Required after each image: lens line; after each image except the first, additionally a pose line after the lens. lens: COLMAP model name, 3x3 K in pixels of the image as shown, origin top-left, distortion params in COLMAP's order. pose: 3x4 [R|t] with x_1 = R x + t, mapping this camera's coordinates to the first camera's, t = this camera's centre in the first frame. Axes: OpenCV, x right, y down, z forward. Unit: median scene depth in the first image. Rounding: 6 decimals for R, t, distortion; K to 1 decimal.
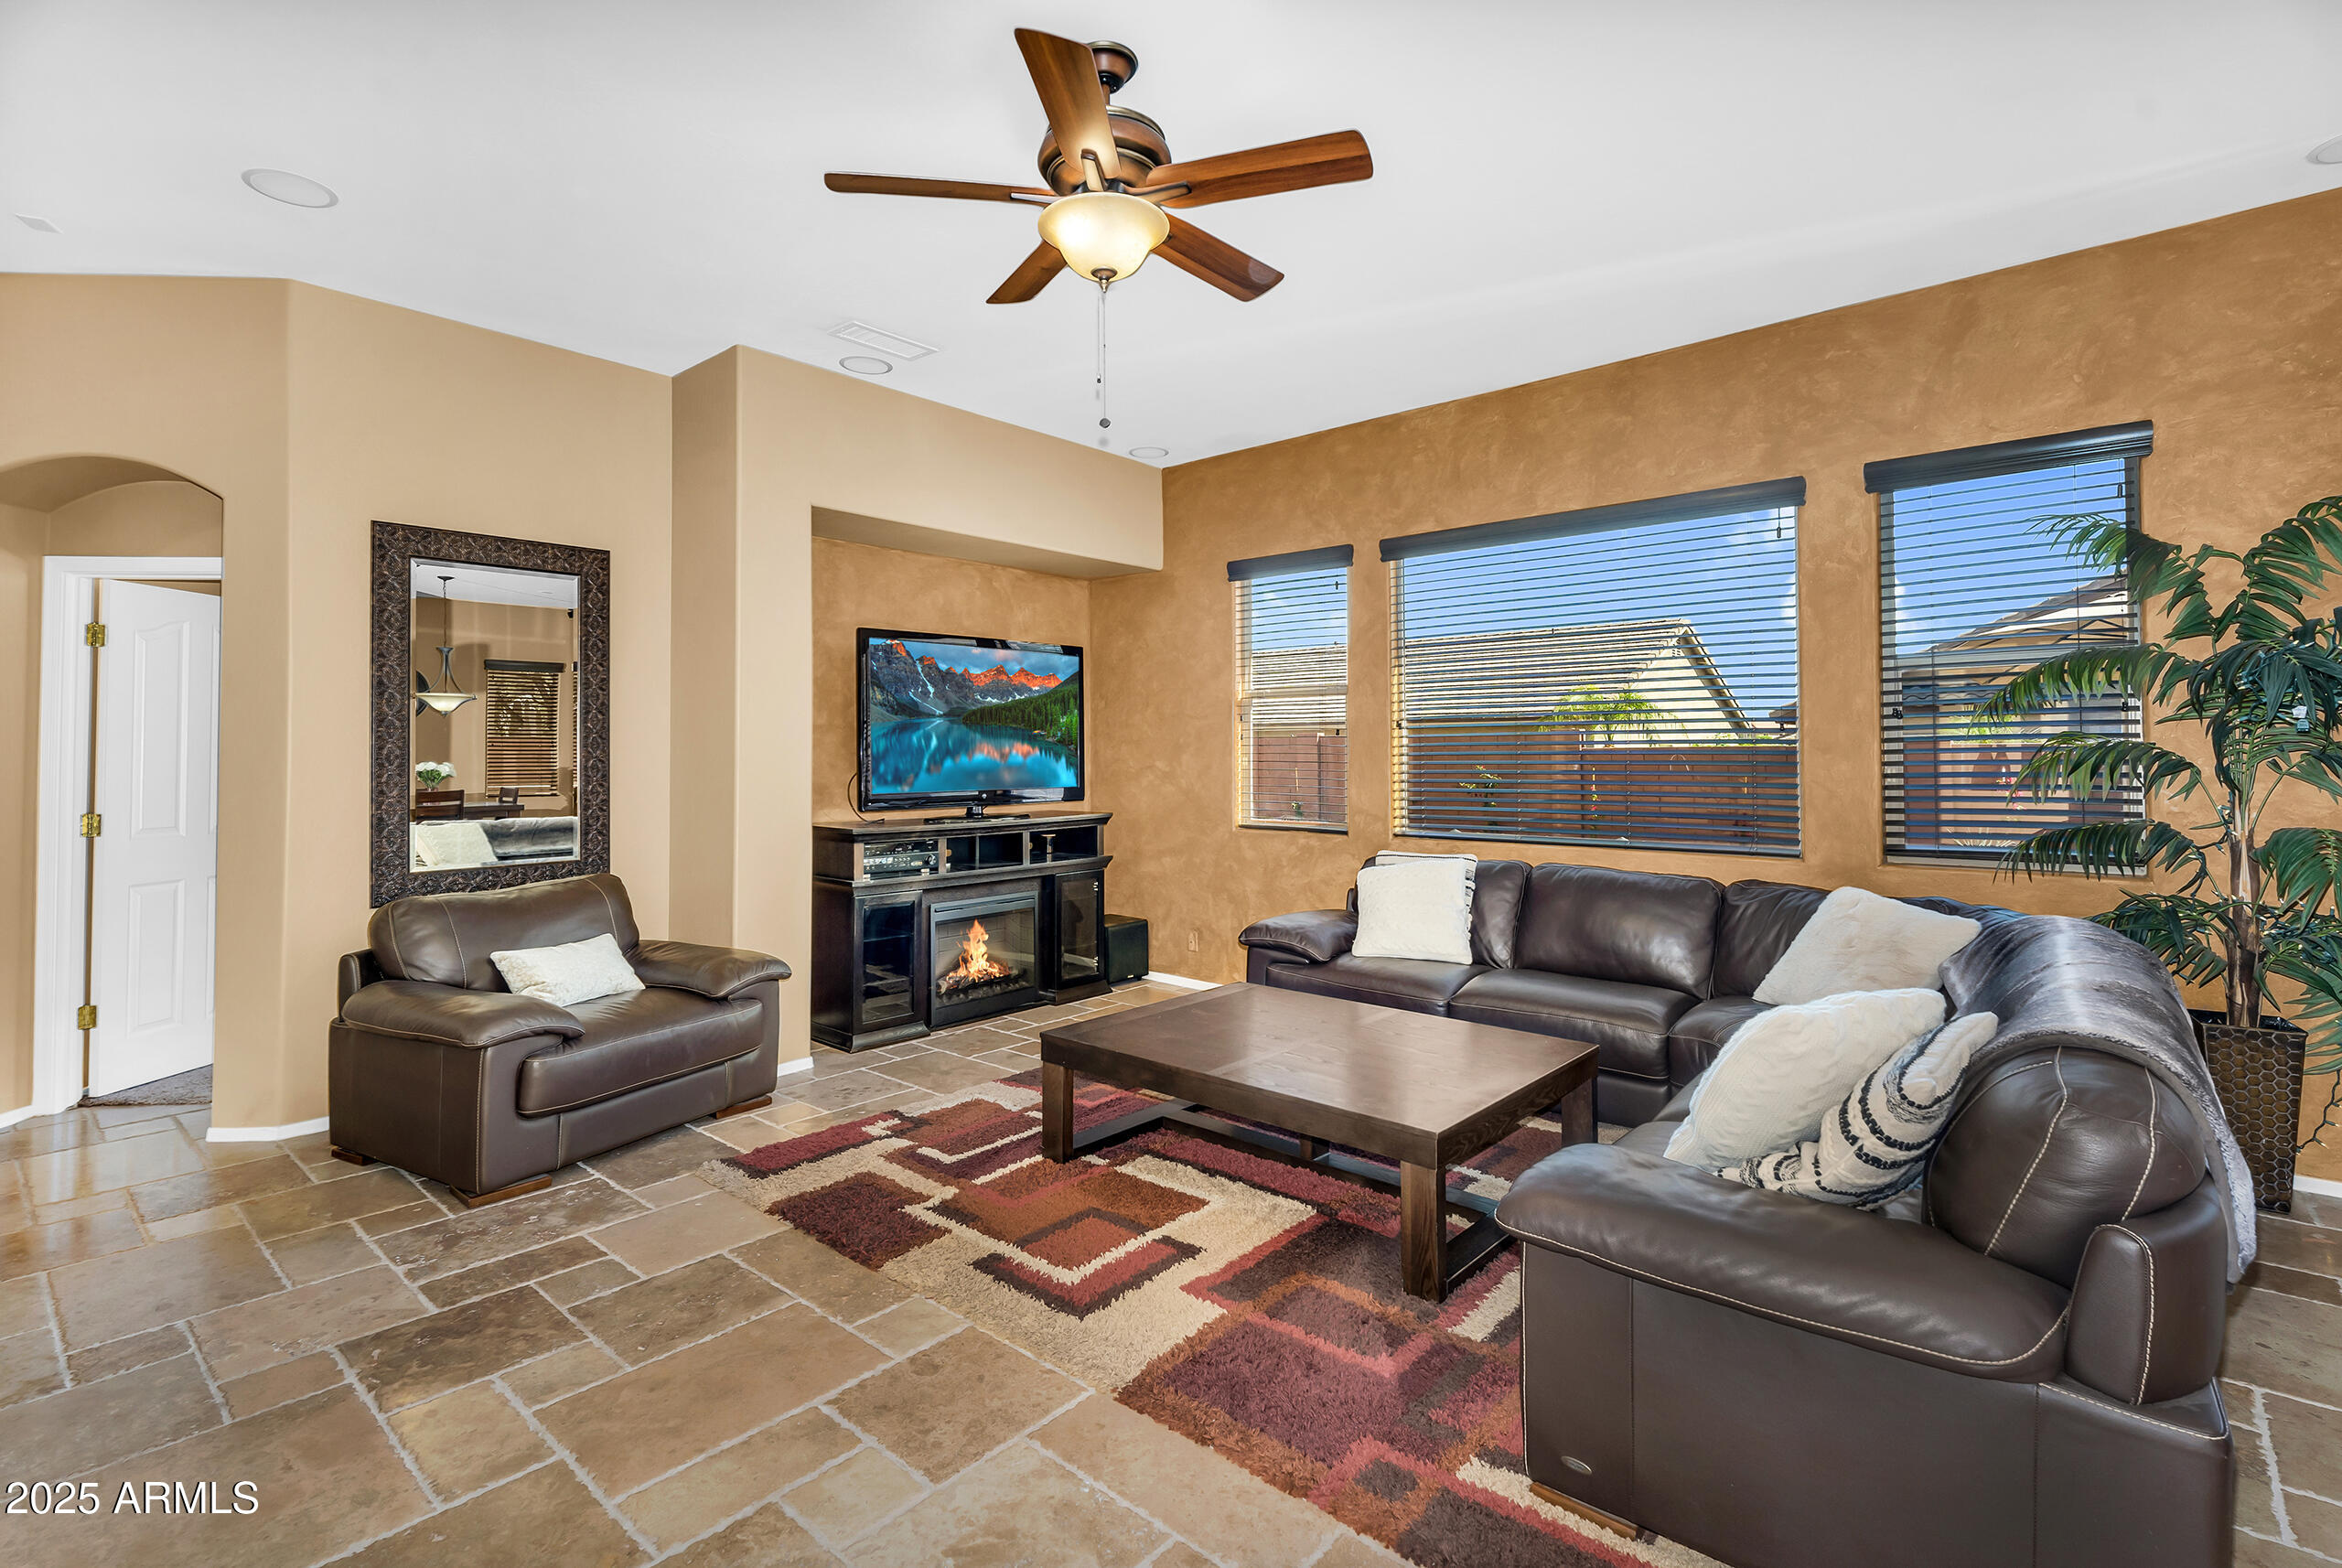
lens RADIAL K [[1100.0, 0, 1171.0], [0, 1100.0, 784.0], [0, 0, 1]] dist [0.000403, -0.000062]
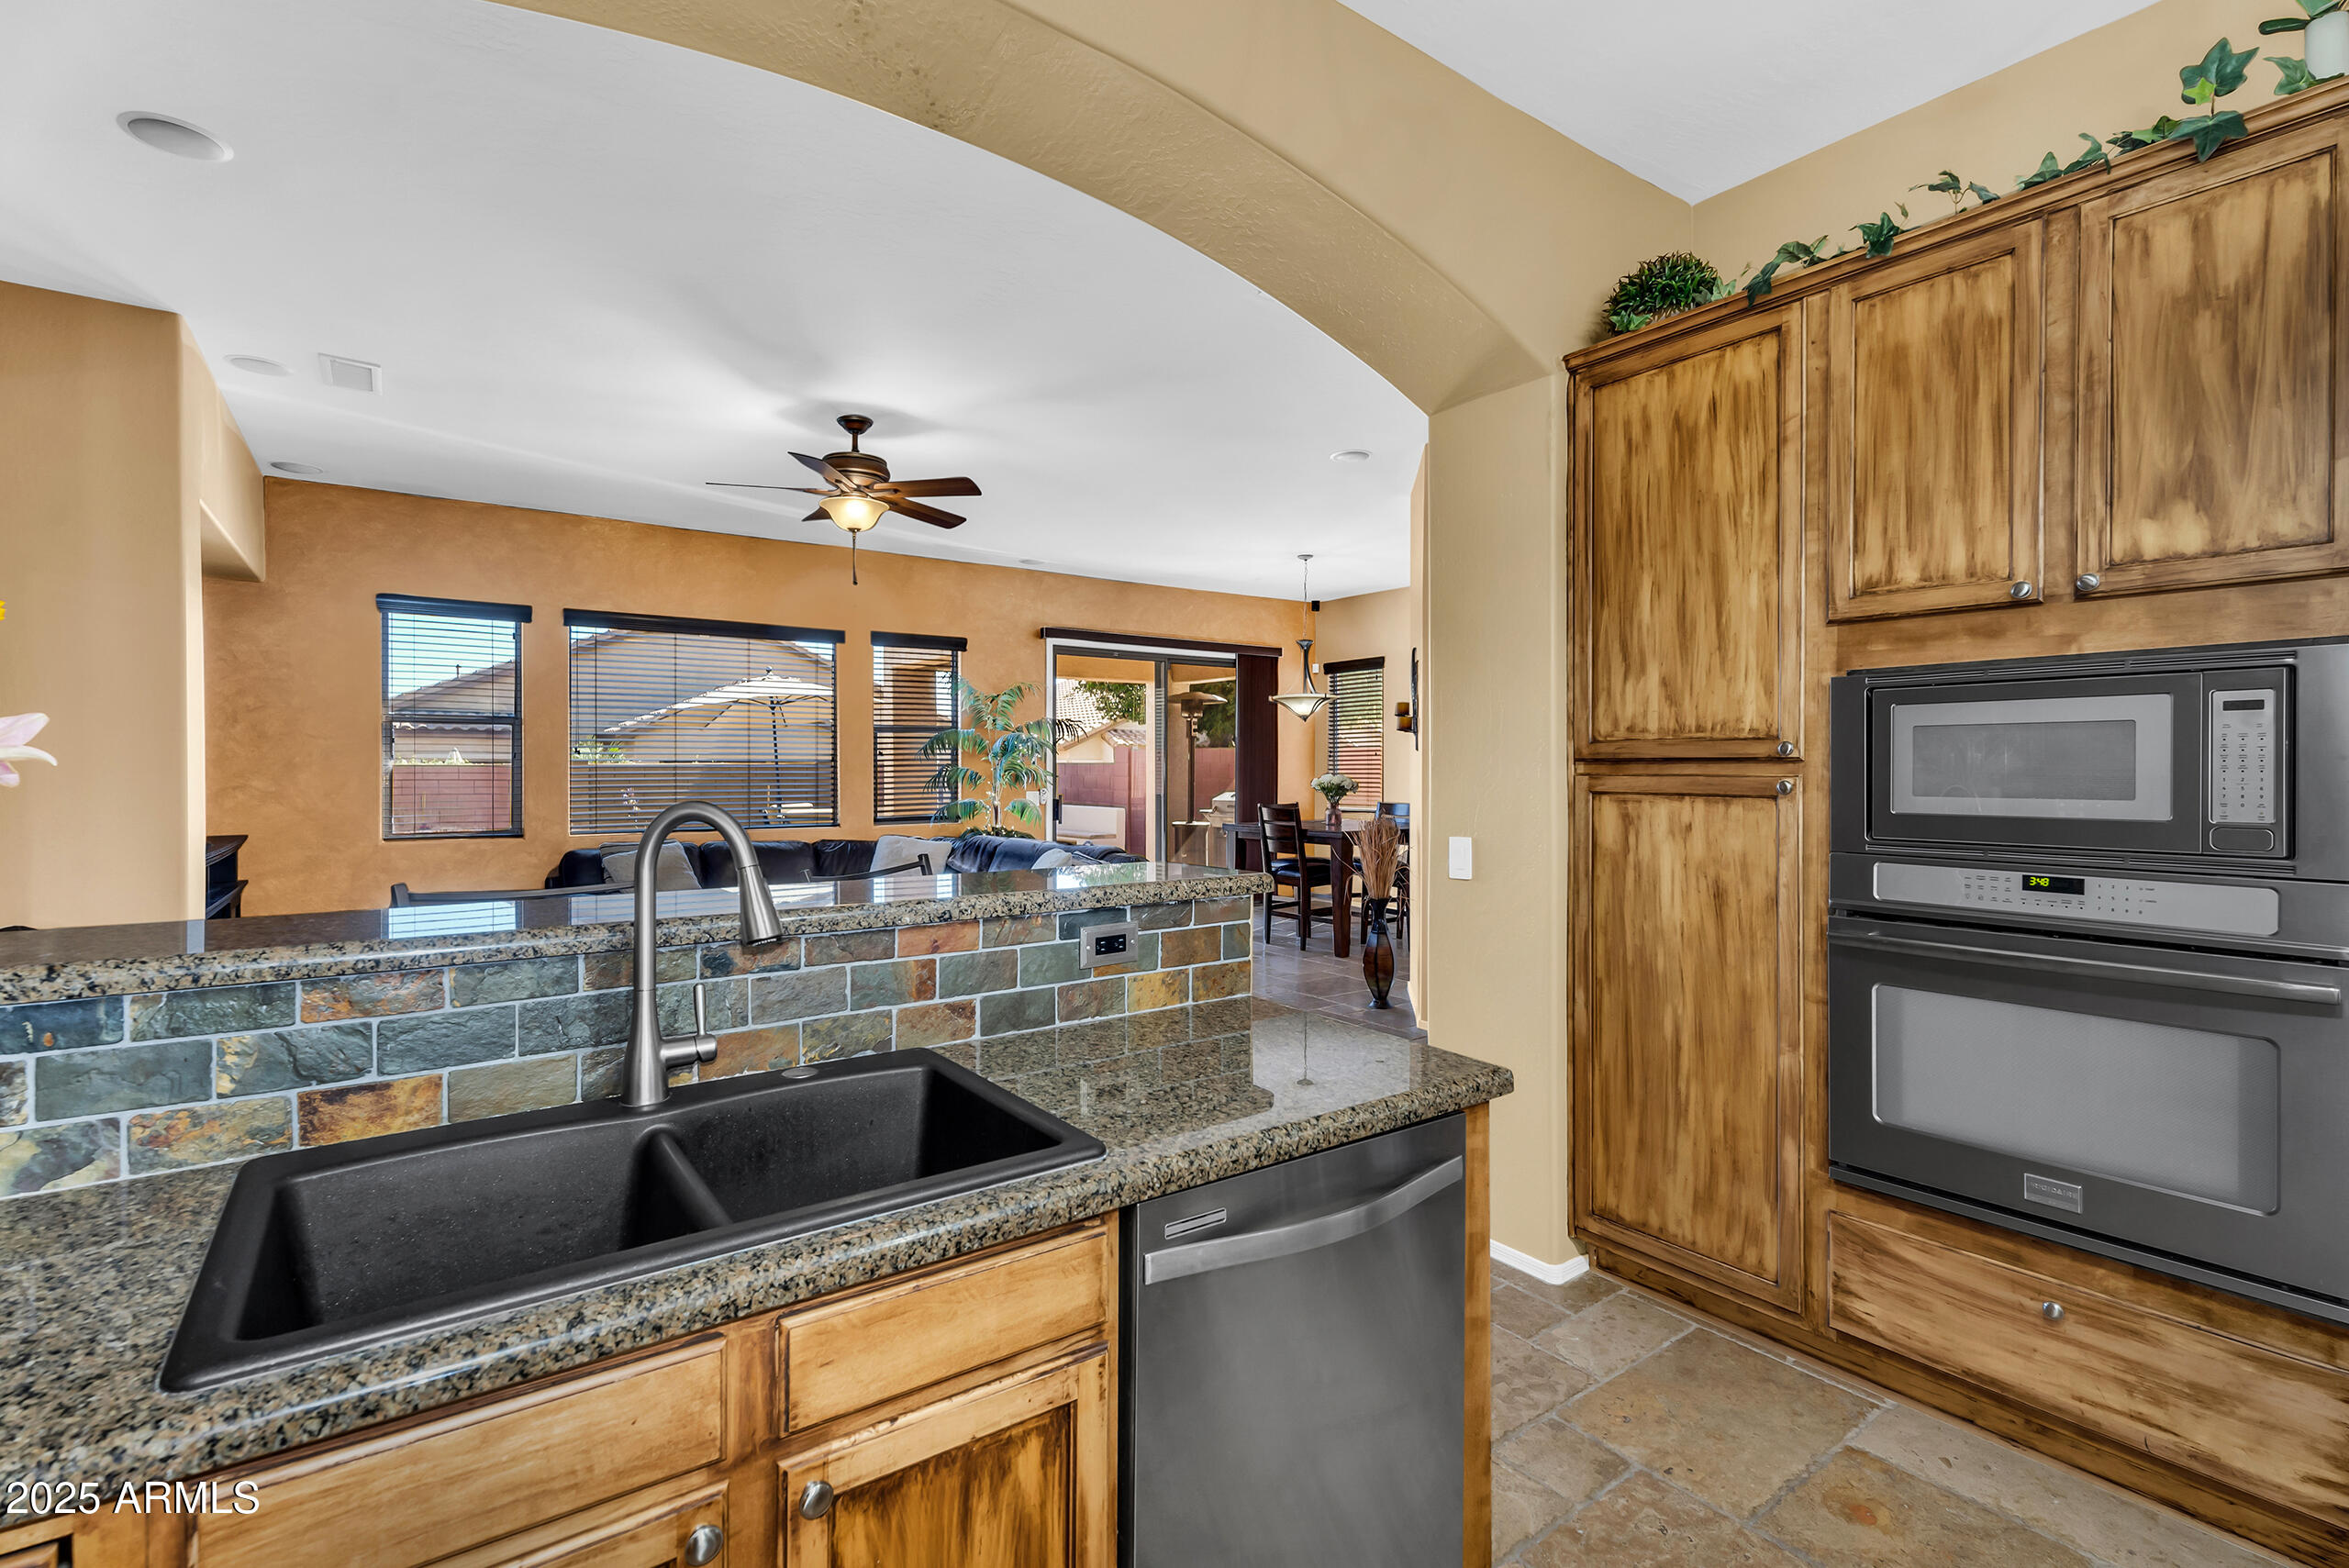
lens RADIAL K [[1064.5, 0, 1170.1], [0, 1064.5, 772.2], [0, 0, 1]] dist [0.004116, -0.000133]
pose [[0.230287, -0.002643, 0.973119, -1.260669], [0.024633, 0.999692, -0.003114, -0.009436], [-0.972811, 0.024688, 0.230281, 0.024507]]
